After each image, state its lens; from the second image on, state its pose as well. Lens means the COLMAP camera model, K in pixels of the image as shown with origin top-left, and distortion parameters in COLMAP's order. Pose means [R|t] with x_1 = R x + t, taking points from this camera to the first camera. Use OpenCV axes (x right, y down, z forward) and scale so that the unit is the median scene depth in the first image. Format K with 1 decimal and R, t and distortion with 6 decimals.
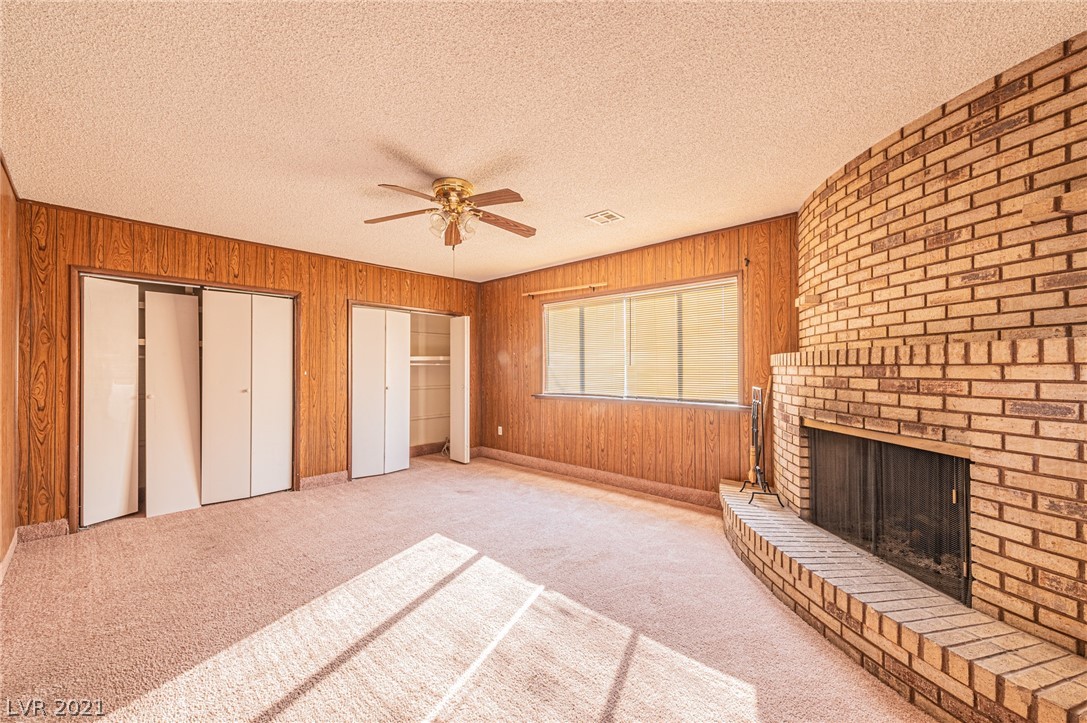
lens RADIAL K [[432.4, 0, 536.3], [0, 432.4, 364.0], [0, 0, 1]] dist [0.014532, -0.003556]
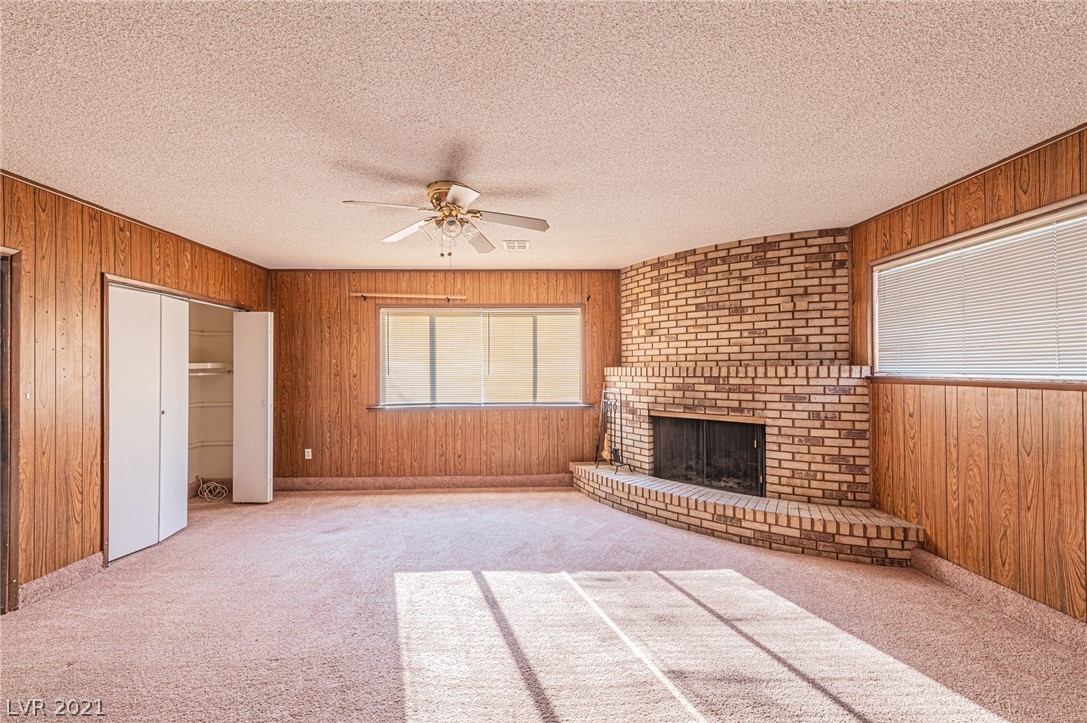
lens RADIAL K [[432.4, 0, 541.9], [0, 432.4, 364.3], [0, 0, 1]] dist [0.014532, -0.003556]
pose [[0.701641, 0.004121, 0.712519, -0.743962], [-0.002756, 0.999991, -0.003070, -0.032084], [-0.712525, 0.000190, 0.701647, 0.207153]]
